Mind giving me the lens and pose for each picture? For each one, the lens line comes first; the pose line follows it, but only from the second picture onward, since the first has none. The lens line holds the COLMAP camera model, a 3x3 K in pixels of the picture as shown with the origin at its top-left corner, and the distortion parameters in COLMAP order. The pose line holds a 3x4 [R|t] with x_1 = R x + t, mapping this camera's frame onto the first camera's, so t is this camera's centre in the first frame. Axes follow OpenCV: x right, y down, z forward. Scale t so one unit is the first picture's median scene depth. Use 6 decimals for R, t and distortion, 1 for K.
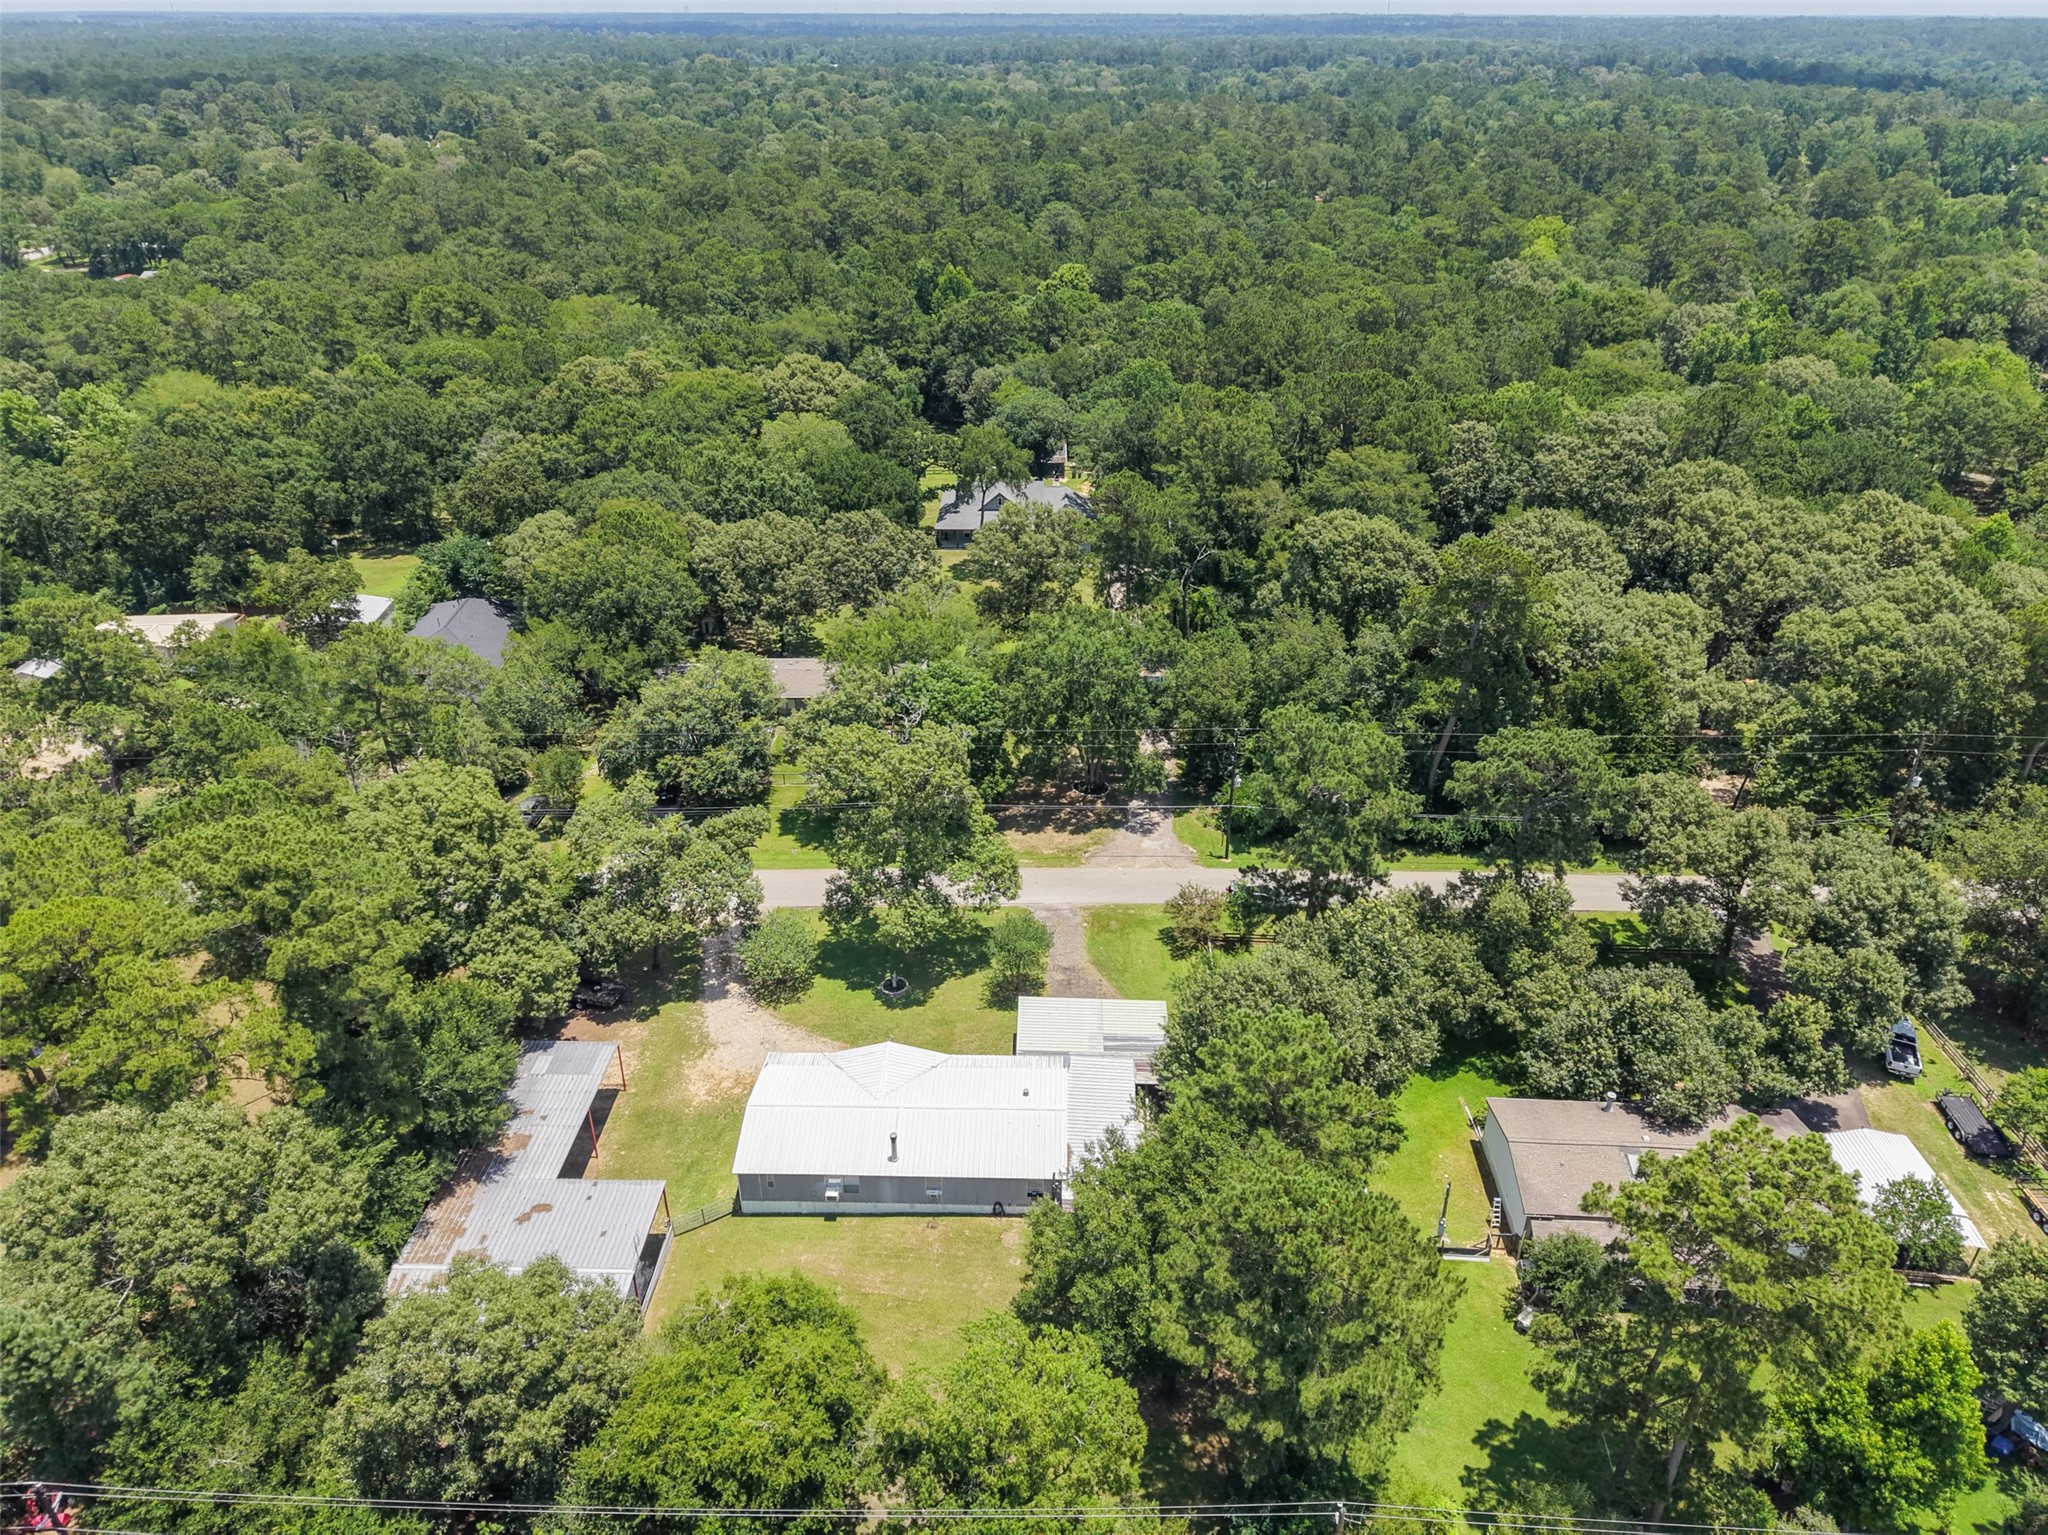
lens RADIAL K [[1366.7, 0, 1026.4], [0, 1366.7, 773.6], [0, 0, 1]] dist [0.021374, -0.019497]
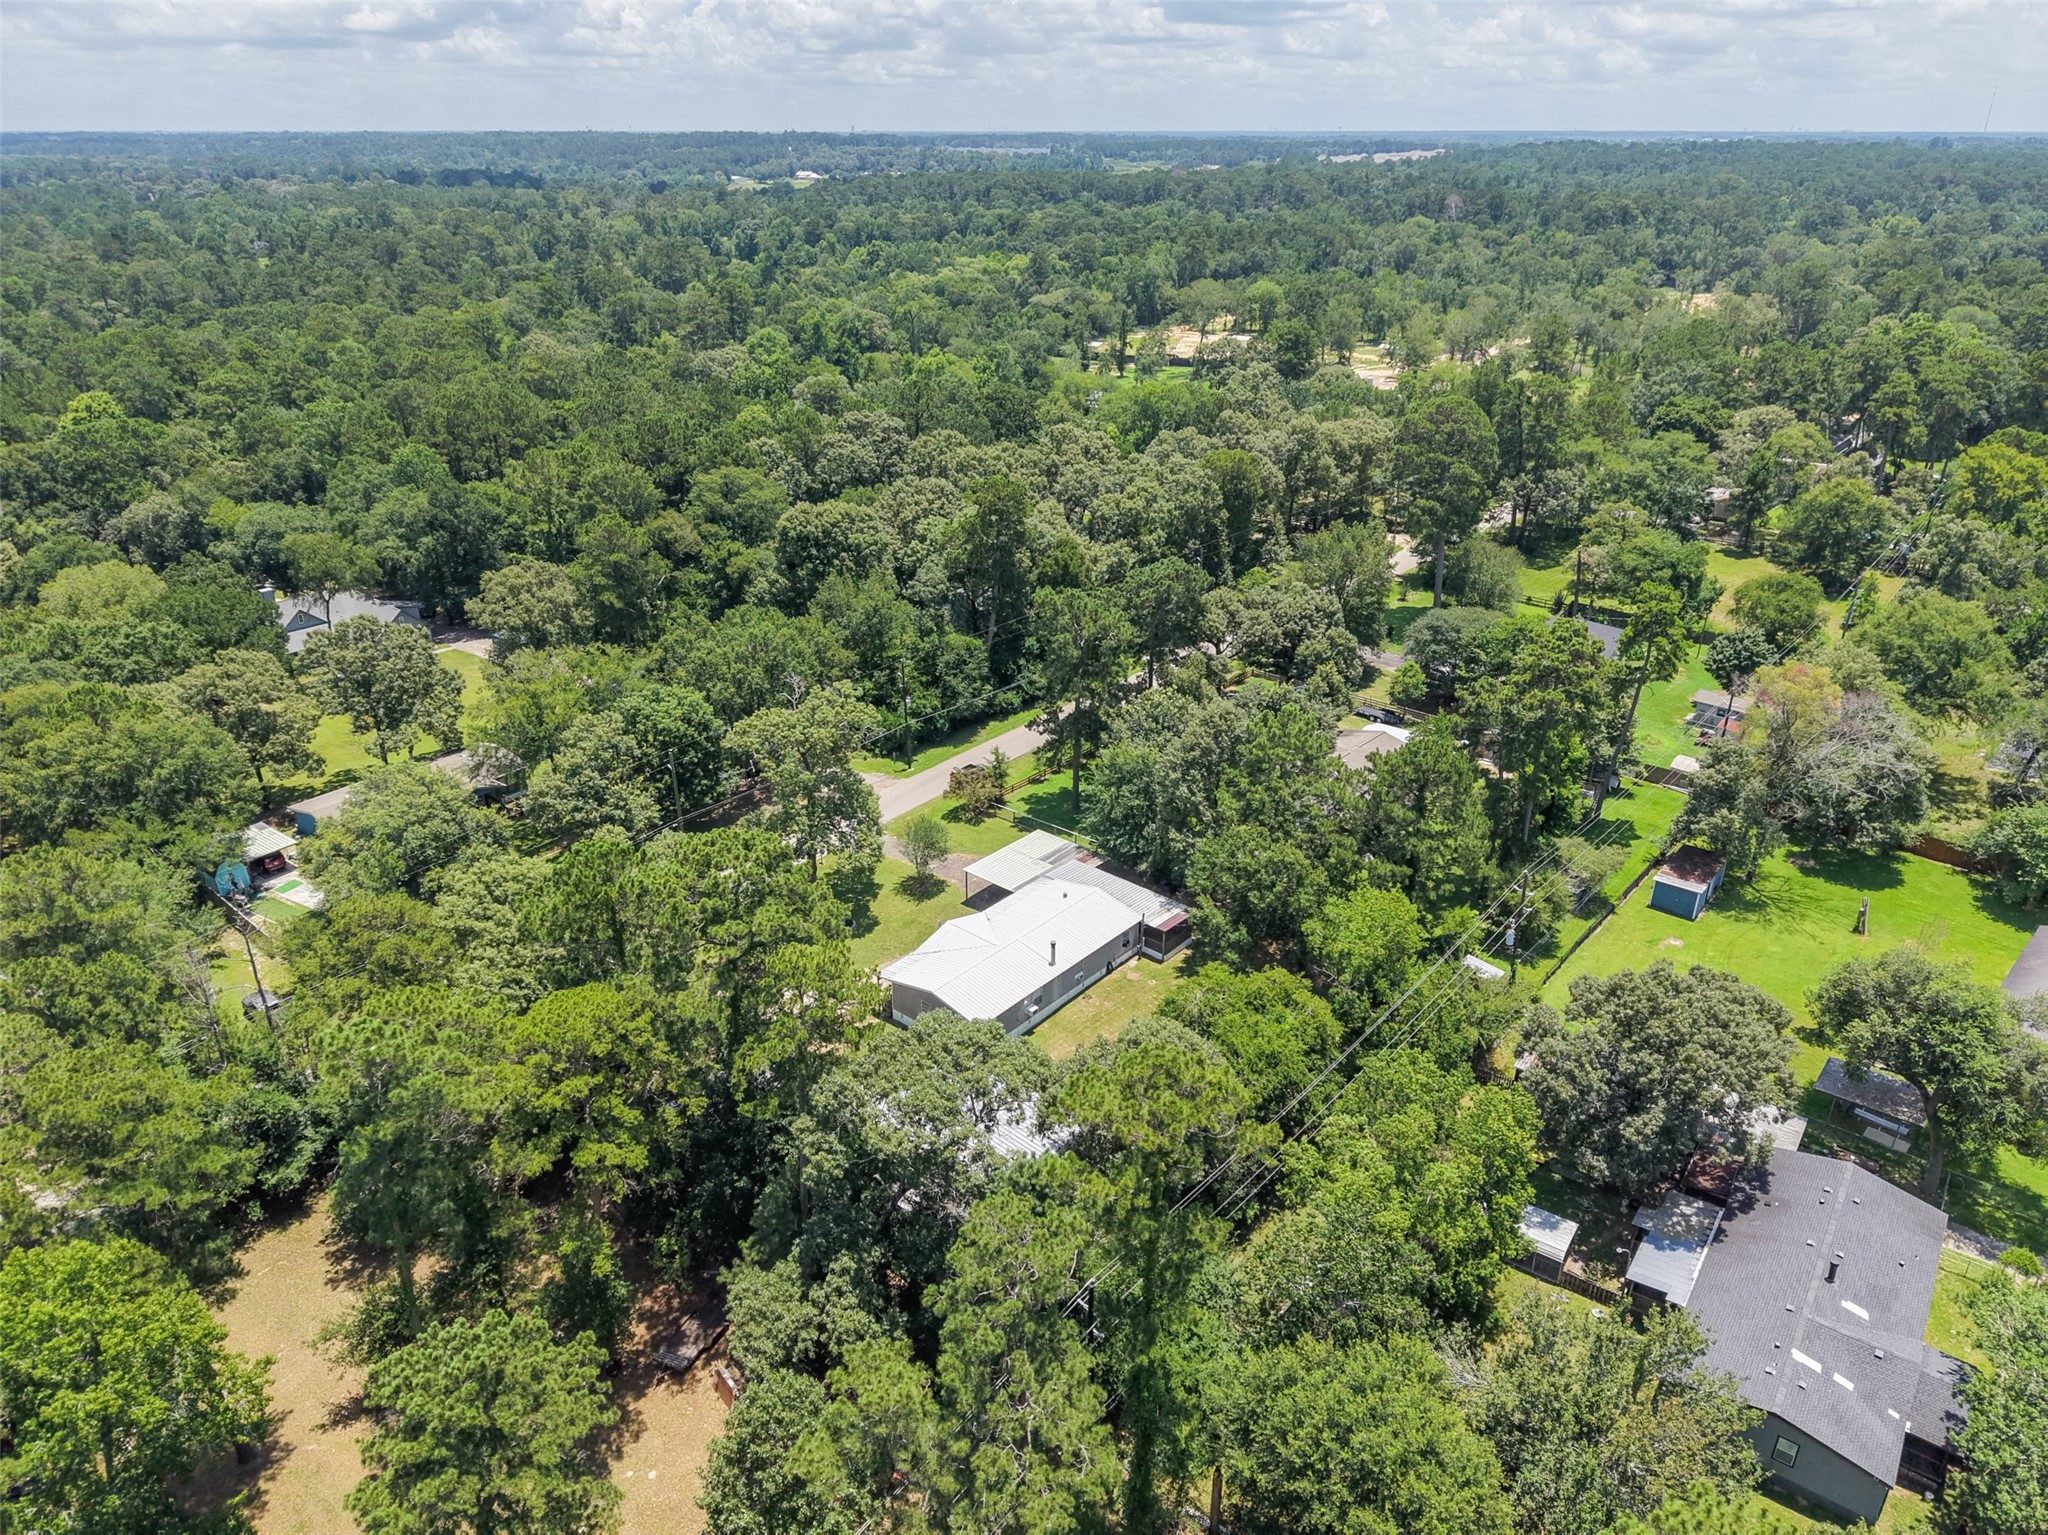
lens RADIAL K [[1366.7, 0, 1026.4], [0, 1366.7, 773.6], [0, 0, 1]] dist [0.021374, -0.019497]
pose [[0.636036, -0.331041, 0.697044, -0.670166], [0.376783, 0.921535, 0.093850, -0.009364], [-0.673419, 0.202942, 0.710860, 0.048513]]
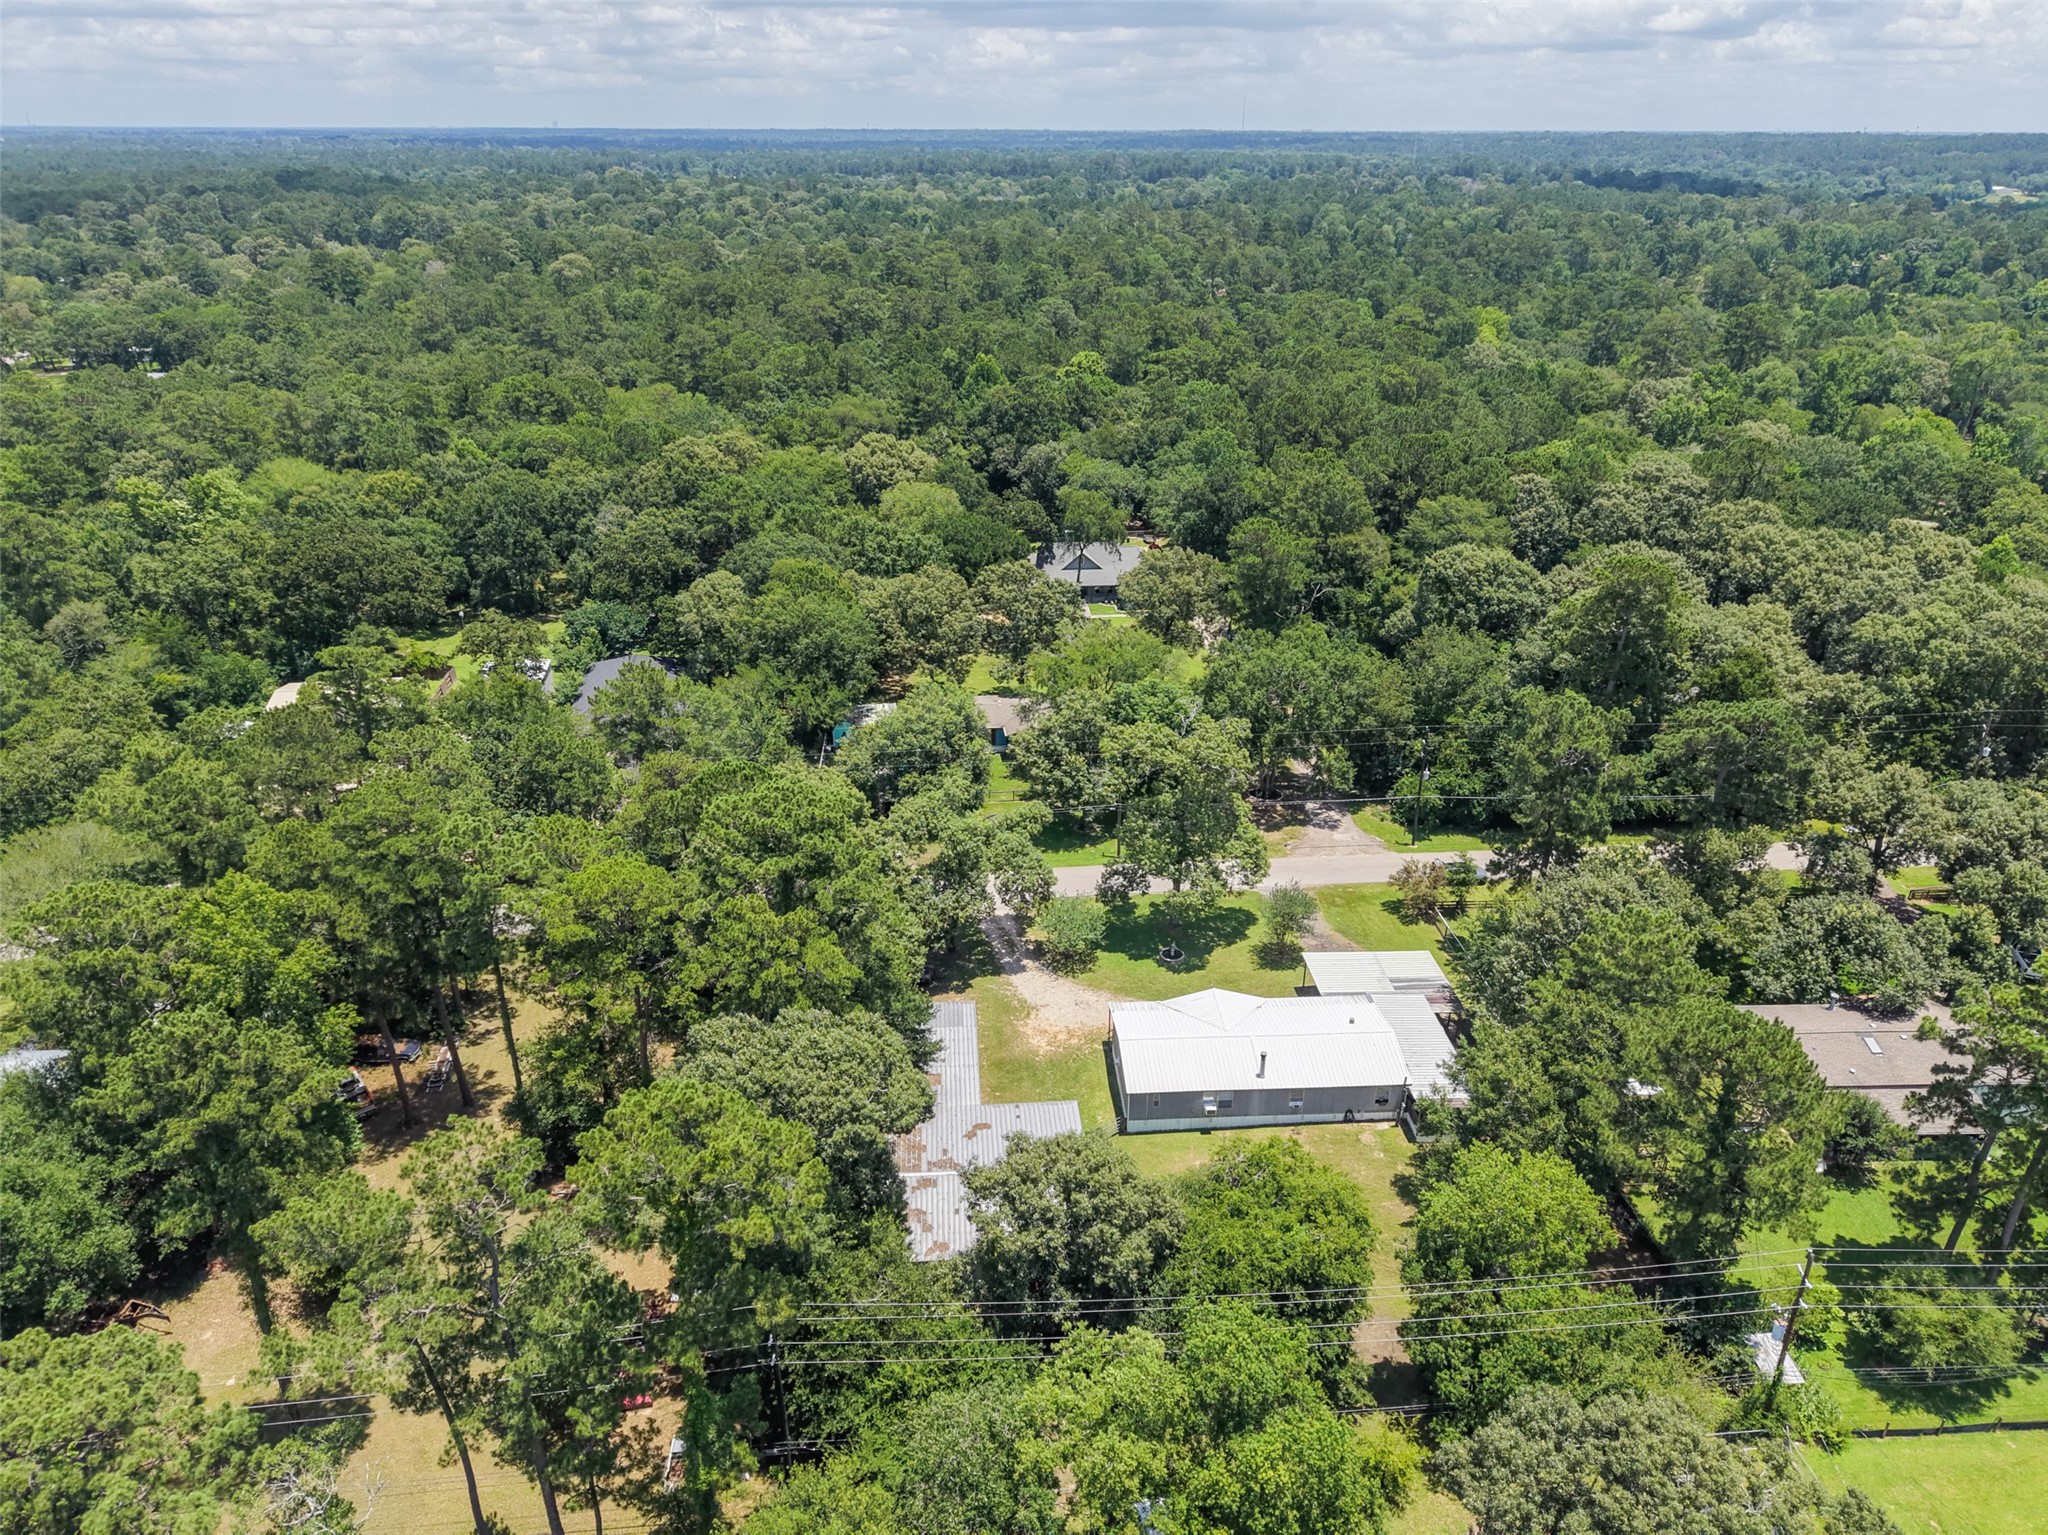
lens RADIAL K [[1366.7, 0, 1026.4], [0, 1366.7, 773.6], [0, 0, 1]] dist [0.021374, -0.019497]
pose [[0.996164, -0.036815, 0.079383, -0.268046], [0.041995, 0.997027, -0.064608, 0.065480], [-0.076768, 0.067694, 0.994748, -0.112299]]
